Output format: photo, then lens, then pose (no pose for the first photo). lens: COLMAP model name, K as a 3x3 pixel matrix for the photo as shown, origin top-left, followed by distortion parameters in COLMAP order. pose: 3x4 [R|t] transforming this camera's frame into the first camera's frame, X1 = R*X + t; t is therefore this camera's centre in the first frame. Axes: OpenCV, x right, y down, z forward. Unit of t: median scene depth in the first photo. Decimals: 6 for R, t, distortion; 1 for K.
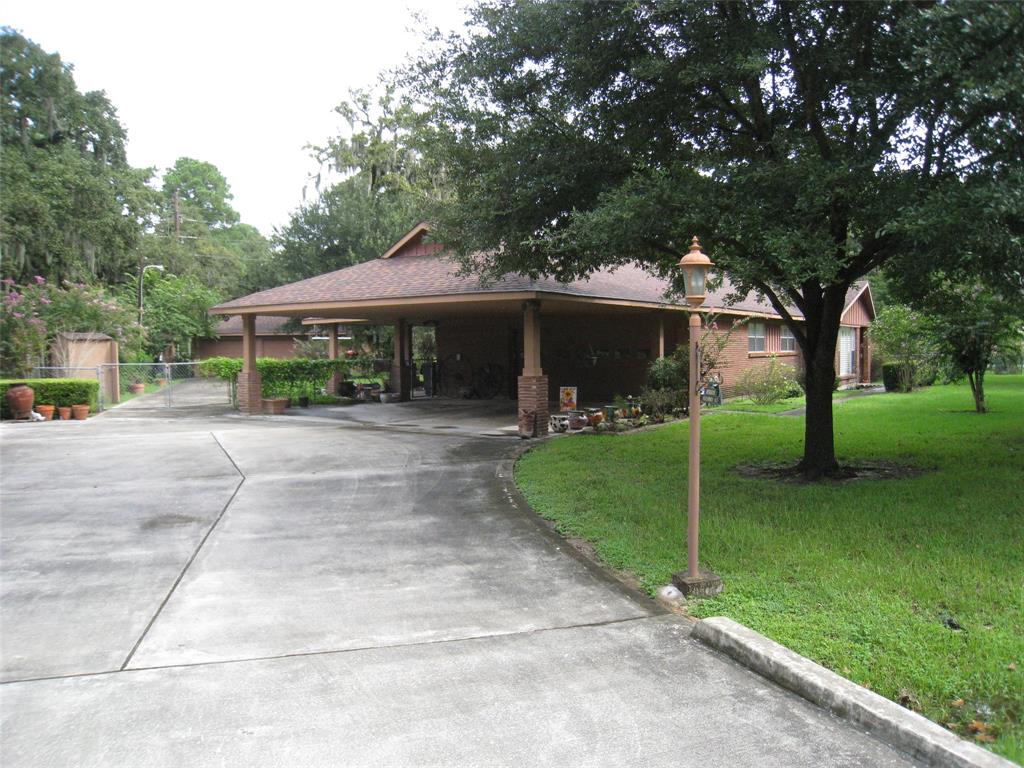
lens RADIAL K [[868.8, 0, 512.0], [0, 868.8, 384.0], [0, 0, 1]] dist [-0.178614, 0.135245]
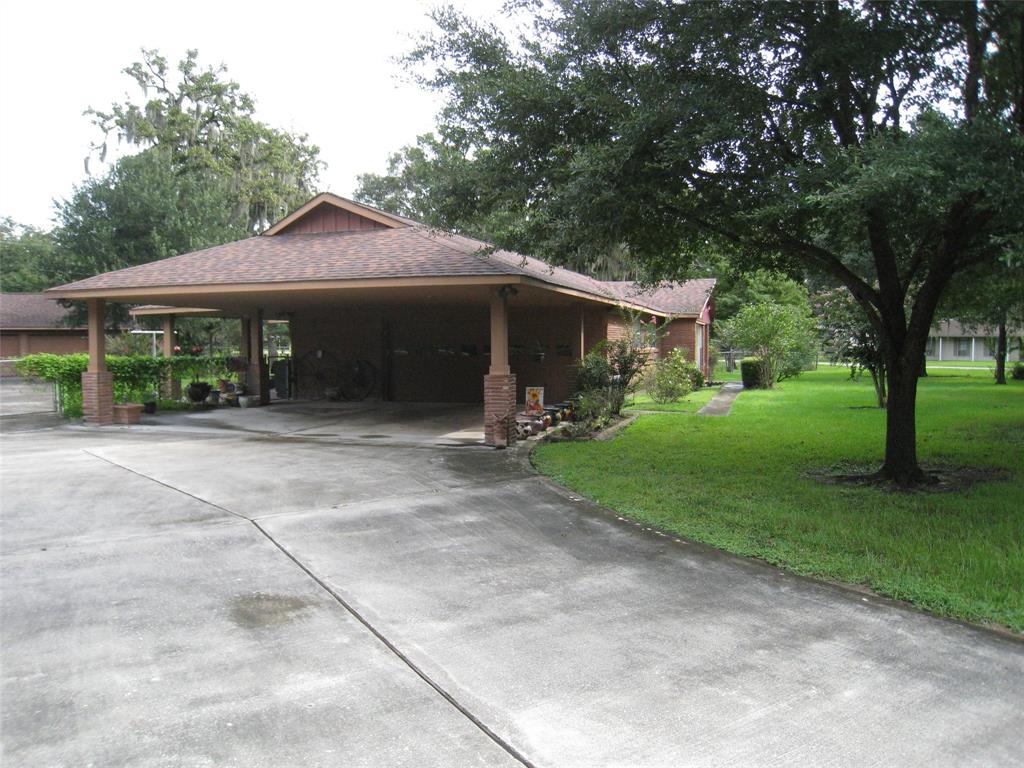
lens RADIAL K [[868.8, 0, 512.0], [0, 868.8, 384.0], [0, 0, 1]] dist [-0.178614, 0.135245]
pose [[0.955240, -0.008250, 0.295715, -0.141280], [0.007714, 0.999966, 0.002980, -0.001670], [-0.295730, -0.000565, 0.955271, 0.116117]]
